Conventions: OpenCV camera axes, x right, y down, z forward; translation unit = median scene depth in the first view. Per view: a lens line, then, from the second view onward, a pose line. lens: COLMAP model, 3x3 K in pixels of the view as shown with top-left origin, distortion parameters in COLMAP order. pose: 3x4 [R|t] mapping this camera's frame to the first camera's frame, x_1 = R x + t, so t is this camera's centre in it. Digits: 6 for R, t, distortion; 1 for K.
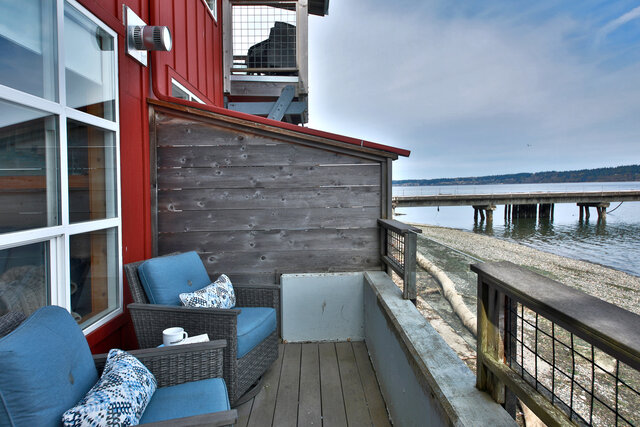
lens RADIAL K [[396.6, 0, 318.6], [0, 396.6, 207.8], [0, 0, 1]] dist [0.040992, 0.000053]
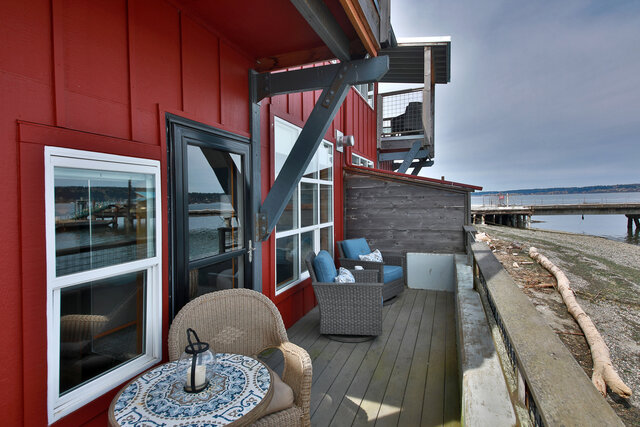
lens RADIAL K [[311.2, 0, 314.4], [0, 311.2, 207.4], [0, 0, 1]] dist [0.033168, -0.000467]
pose [[0.910336, -0.000215, -0.413871, 0.124090], [-0.008174, 0.999795, -0.018499, -0.019990], [0.413790, 0.020223, 0.910148, -0.563210]]
